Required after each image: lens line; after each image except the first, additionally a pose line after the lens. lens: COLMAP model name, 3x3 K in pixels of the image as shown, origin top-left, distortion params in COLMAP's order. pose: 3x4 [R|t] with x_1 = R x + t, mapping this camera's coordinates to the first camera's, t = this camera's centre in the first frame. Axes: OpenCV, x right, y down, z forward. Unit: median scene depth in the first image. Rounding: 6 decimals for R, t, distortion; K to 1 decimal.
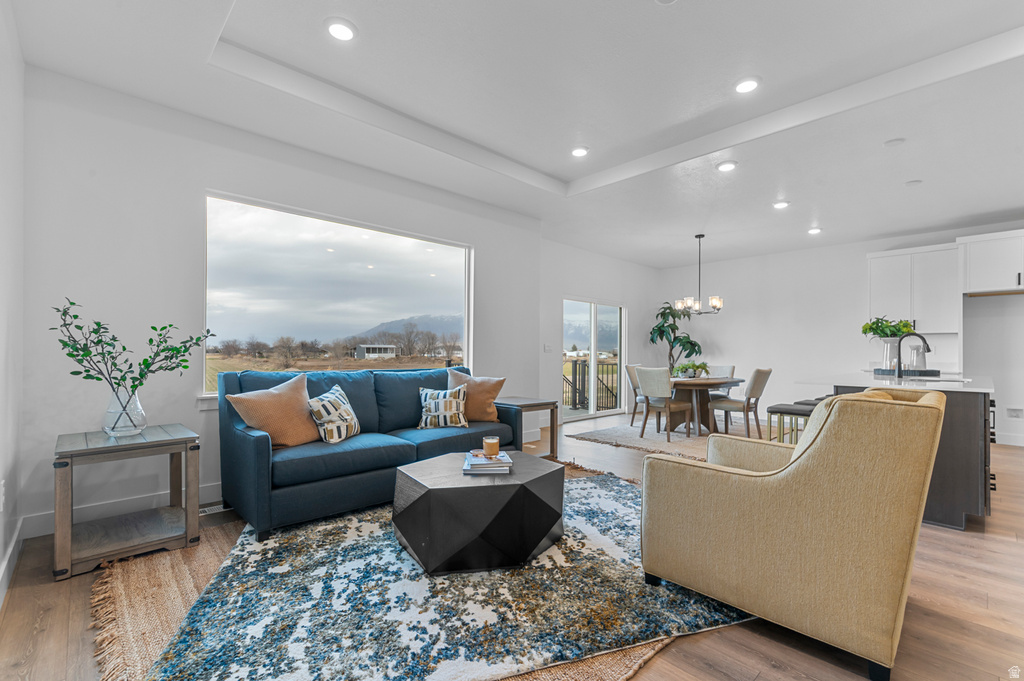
lens RADIAL K [[435.1, 0, 512.9], [0, 435.1, 346.8], [0, 0, 1]] dist [-0.000330, -0.000193]
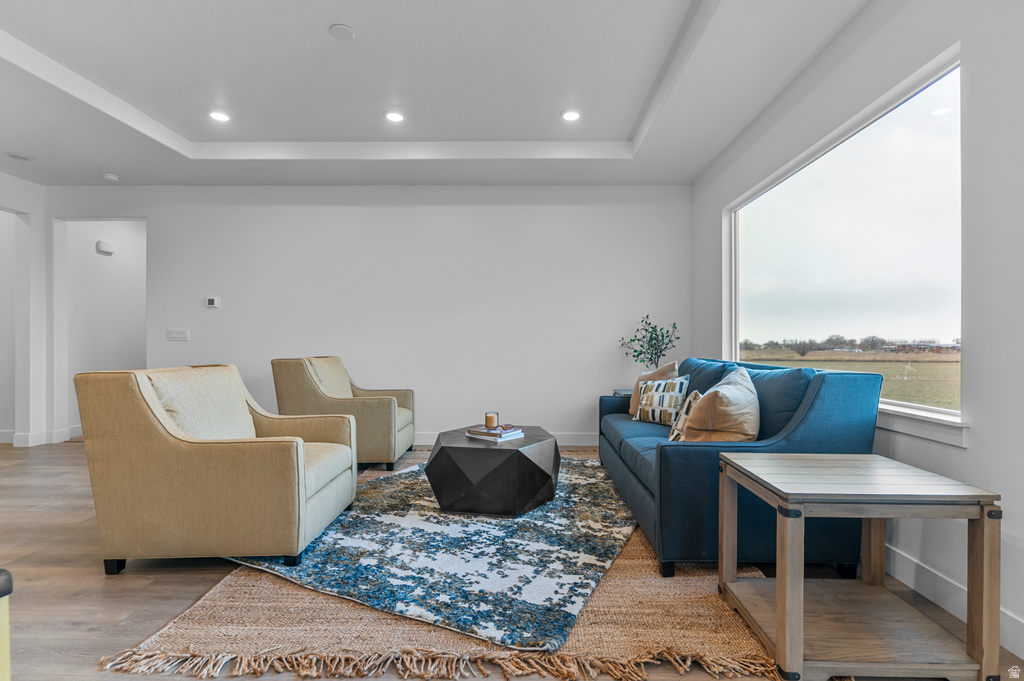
lens RADIAL K [[515.9, 0, 512.3], [0, 515.9, 346.1], [0, 0, 1]] dist [-0.000731, -0.000027]
pose [[-0.710805, -0.003497, -0.703381, 0.757276], [0.005283, 0.999933, -0.010310, 0.050279], [0.703370, -0.011045, -0.710739, 1.753698]]
